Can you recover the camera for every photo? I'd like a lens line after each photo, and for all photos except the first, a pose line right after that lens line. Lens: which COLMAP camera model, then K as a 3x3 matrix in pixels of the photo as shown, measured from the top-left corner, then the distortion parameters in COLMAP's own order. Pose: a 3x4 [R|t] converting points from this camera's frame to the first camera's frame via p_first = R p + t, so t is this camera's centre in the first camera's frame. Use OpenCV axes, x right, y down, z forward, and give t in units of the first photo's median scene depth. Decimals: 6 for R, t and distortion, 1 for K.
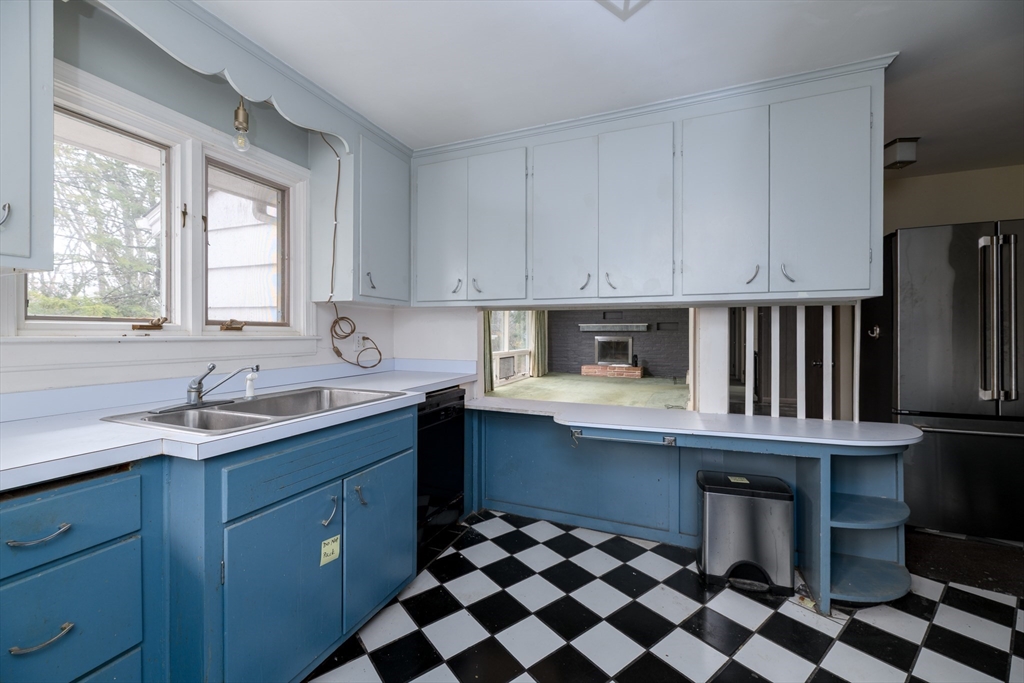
lens RADIAL K [[418.0, 0, 507.3], [0, 418.0, 335.5], [0, 0, 1]] dist [0.001868, 0.000062]
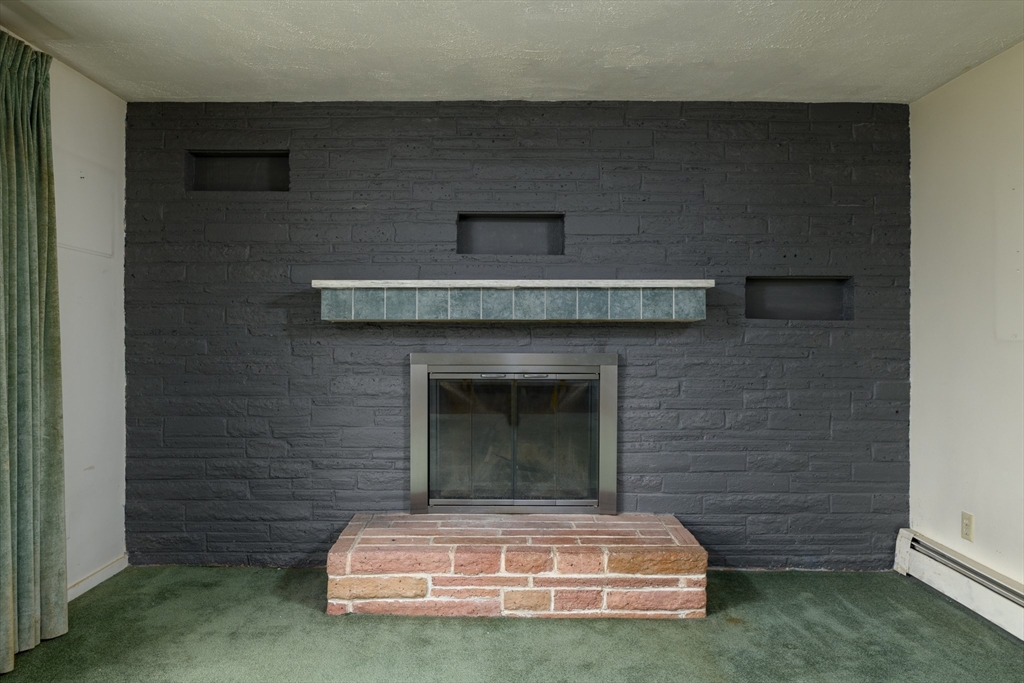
lens RADIAL K [[704.0, 0, 510.9], [0, 704.0, 340.9], [0, 0, 1]] dist [0.003942, 0.001941]
pose [[0.926401, -0.006045, 0.376490, 0.144445], [0.004358, 0.999976, 0.005332, -0.004370], [-0.376514, -0.003299, 0.926405, 0.747872]]
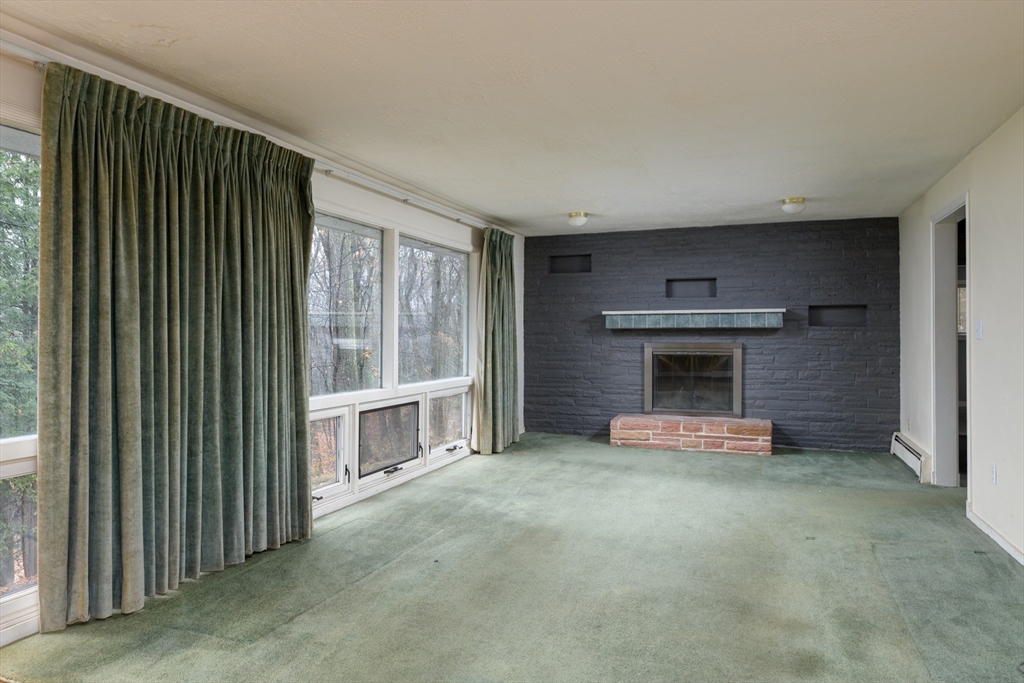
lens RADIAL K [[704.0, 0, 509.8], [0, 704.0, 337.0], [0, 0, 1]] dist [0.003942, 0.001941]
pose [[0.999301, -0.004871, 0.037067, 0.063543], [0.004951, 0.999986, -0.002060, -0.002257], [-0.037057, 0.002242, 0.999311, 0.370317]]
